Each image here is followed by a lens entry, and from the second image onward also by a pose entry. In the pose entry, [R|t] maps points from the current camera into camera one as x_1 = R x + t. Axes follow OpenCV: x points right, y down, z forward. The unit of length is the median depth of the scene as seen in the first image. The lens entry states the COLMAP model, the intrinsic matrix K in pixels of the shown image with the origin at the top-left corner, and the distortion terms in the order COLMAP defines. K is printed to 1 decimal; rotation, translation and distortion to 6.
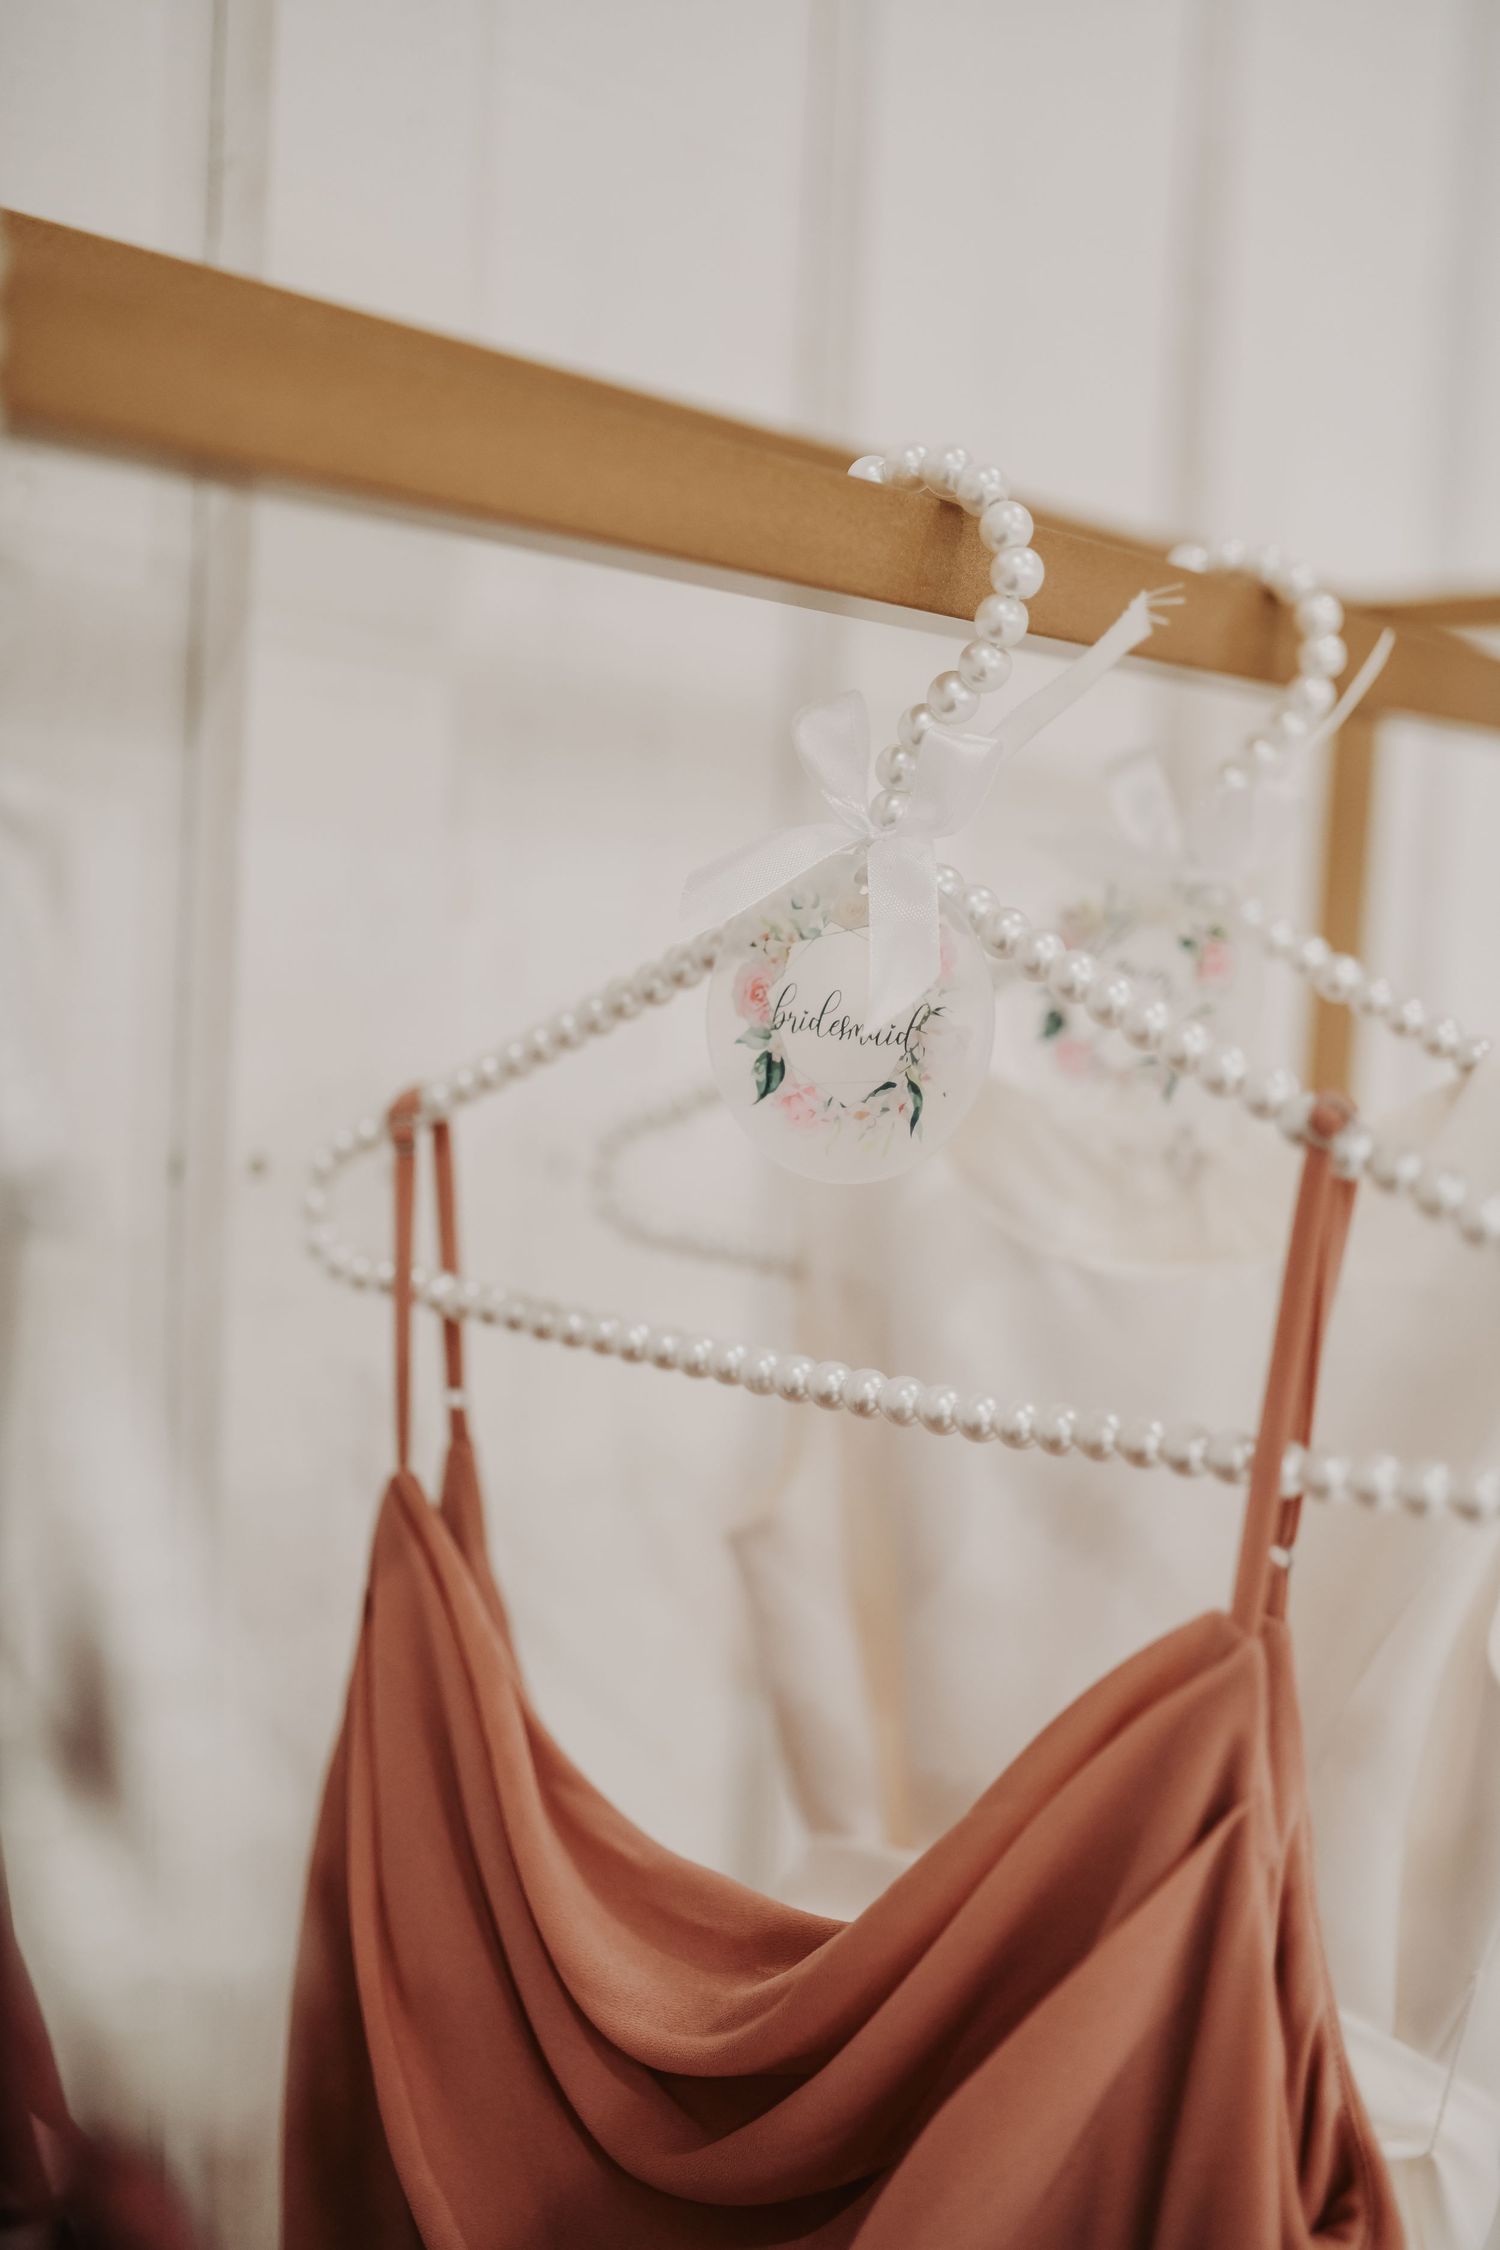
lens RADIAL K [[2126.9, 0, 751.7], [0, 2126.9, 1127.2], [0, 0, 1]] dist [-0.020762, 0.000000]
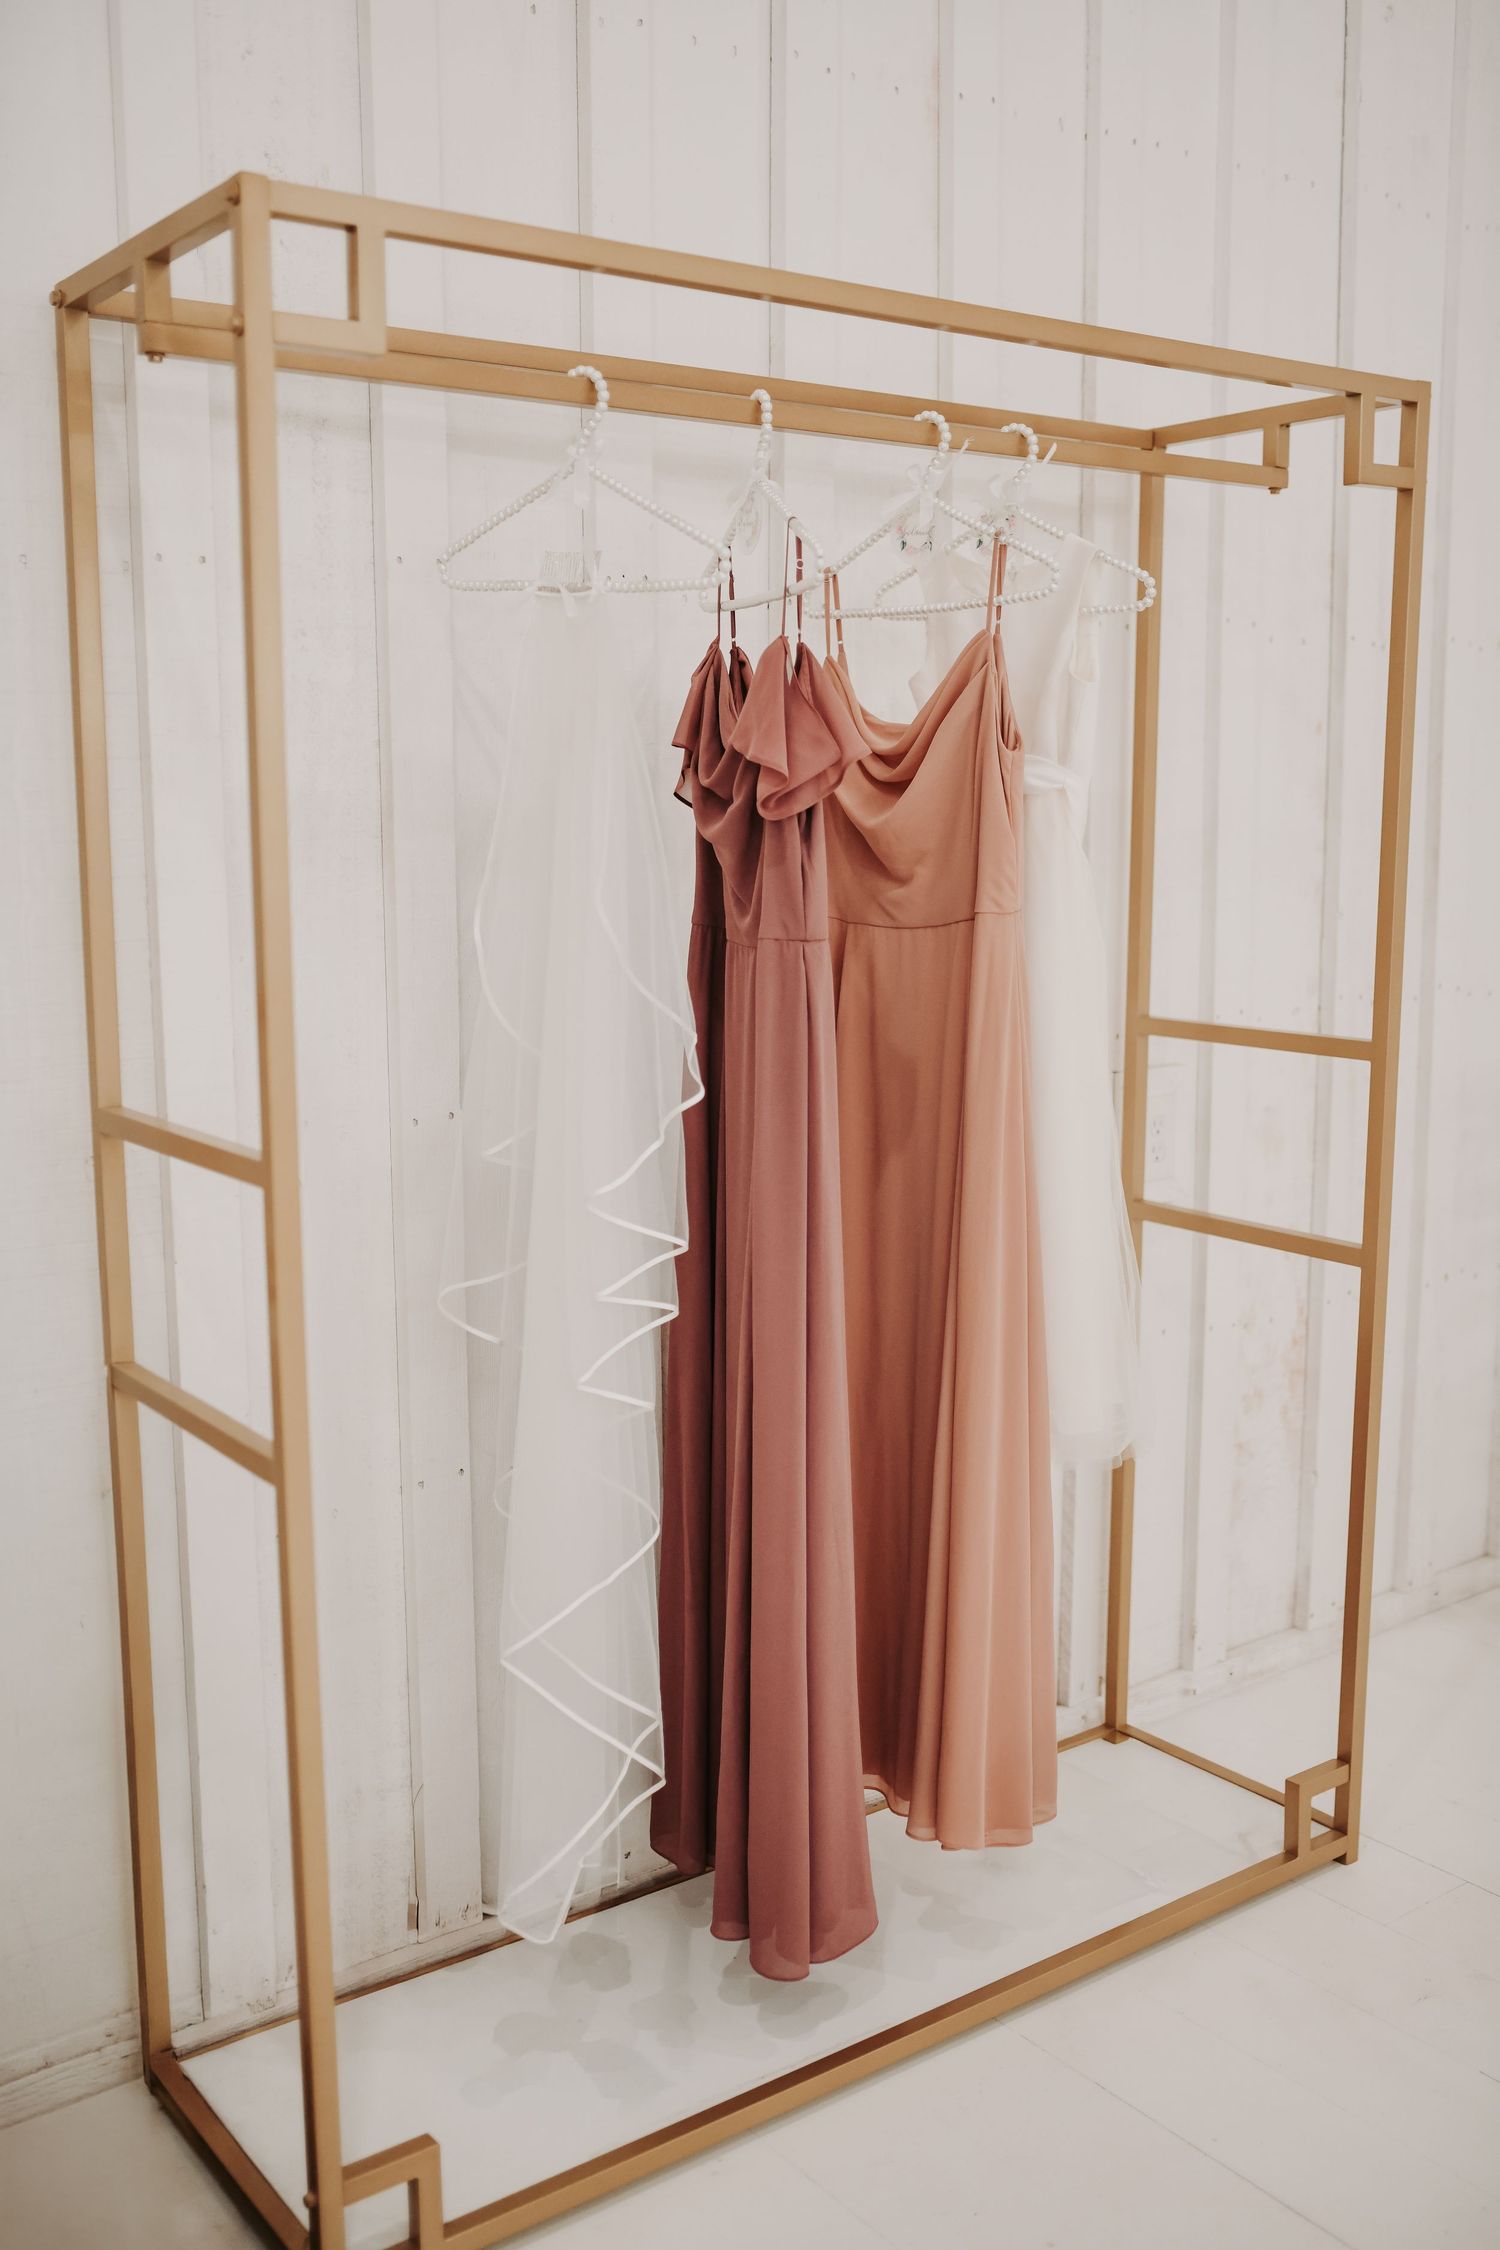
lens RADIAL K [[2126.9, 0, 746.5], [0, 2126.9, 1123.7], [0, 0, 1]] dist [-0.020762, 0.000000]
pose [[0.985557, -0.026752, -0.167219, 0.400904], [0.031153, 0.999232, 0.023752, 1.086179], [0.166455, -0.028618, 0.985634, -3.603189]]
